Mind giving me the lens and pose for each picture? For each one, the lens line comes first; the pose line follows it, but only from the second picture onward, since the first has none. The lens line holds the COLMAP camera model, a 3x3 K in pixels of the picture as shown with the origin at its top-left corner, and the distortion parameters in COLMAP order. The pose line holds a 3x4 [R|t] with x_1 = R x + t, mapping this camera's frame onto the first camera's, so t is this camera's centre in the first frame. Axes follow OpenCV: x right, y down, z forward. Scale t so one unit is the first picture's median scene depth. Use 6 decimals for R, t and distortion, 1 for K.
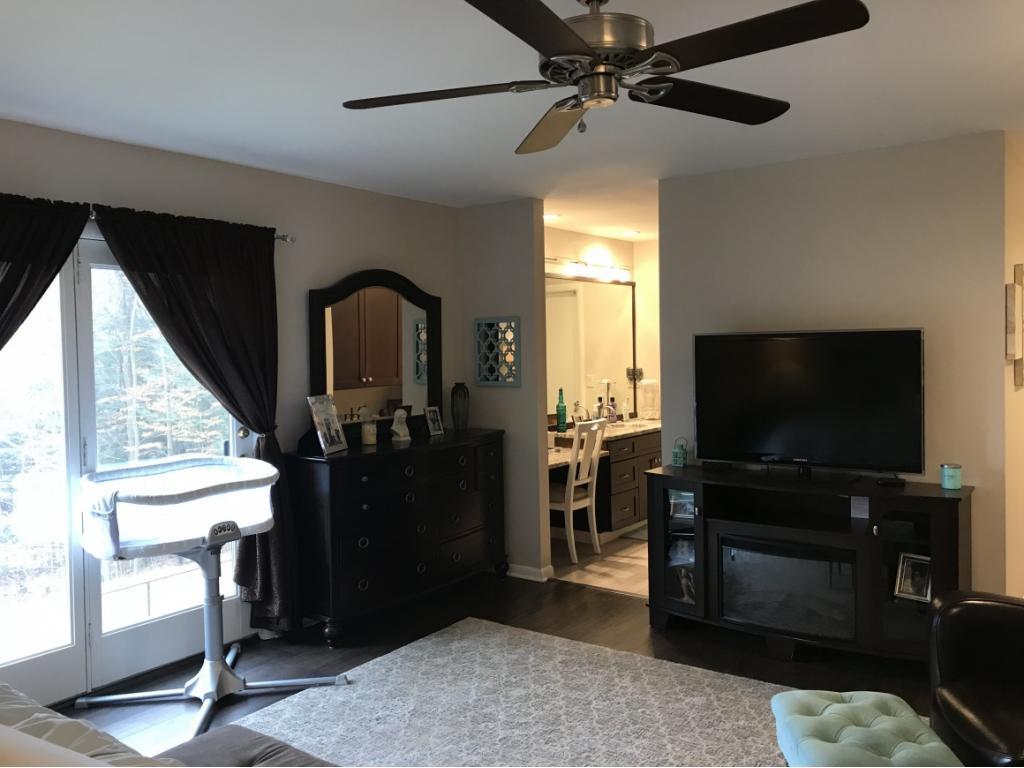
lens RADIAL K [[832.9, 0, 507.9], [0, 832.9, 373.7], [0, 0, 1]] dist [0.048451, -0.071046]
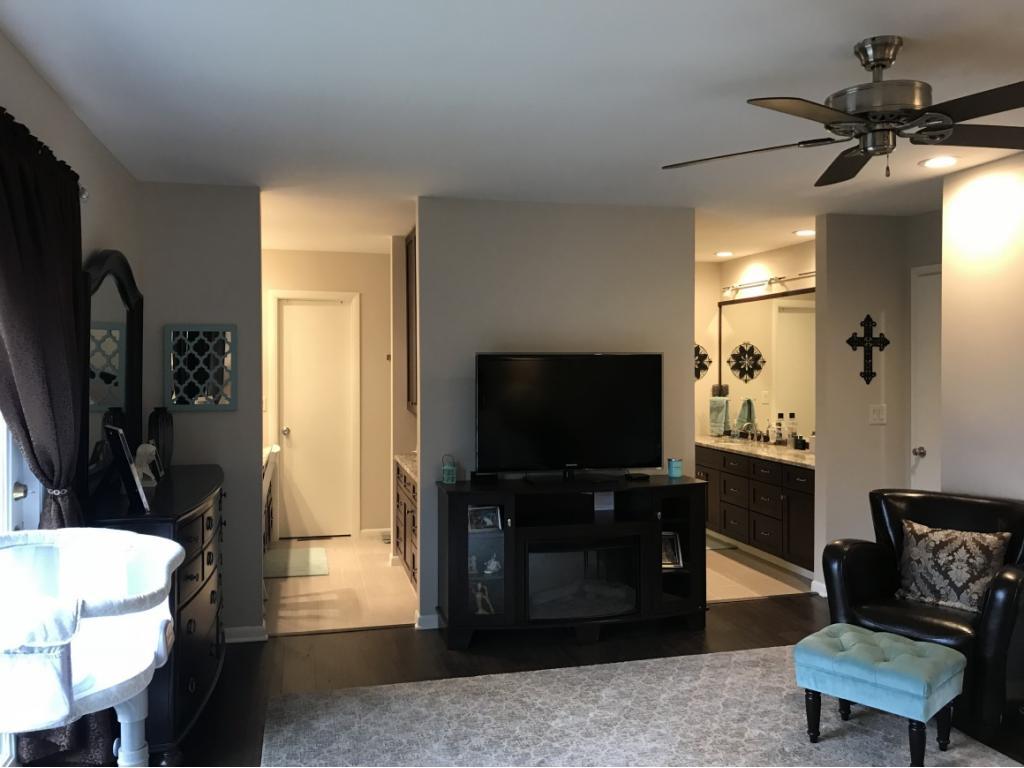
lens RADIAL K [[832.9, 0, 507.9], [0, 832.9, 373.7], [0, 0, 1]] dist [0.048451, -0.071046]
pose [[0.654425, 0.008314, 0.756082, -0.598686], [0.013292, 0.999659, -0.022498, 0.002769], [-0.756010, 0.024773, 0.654091, 0.339248]]
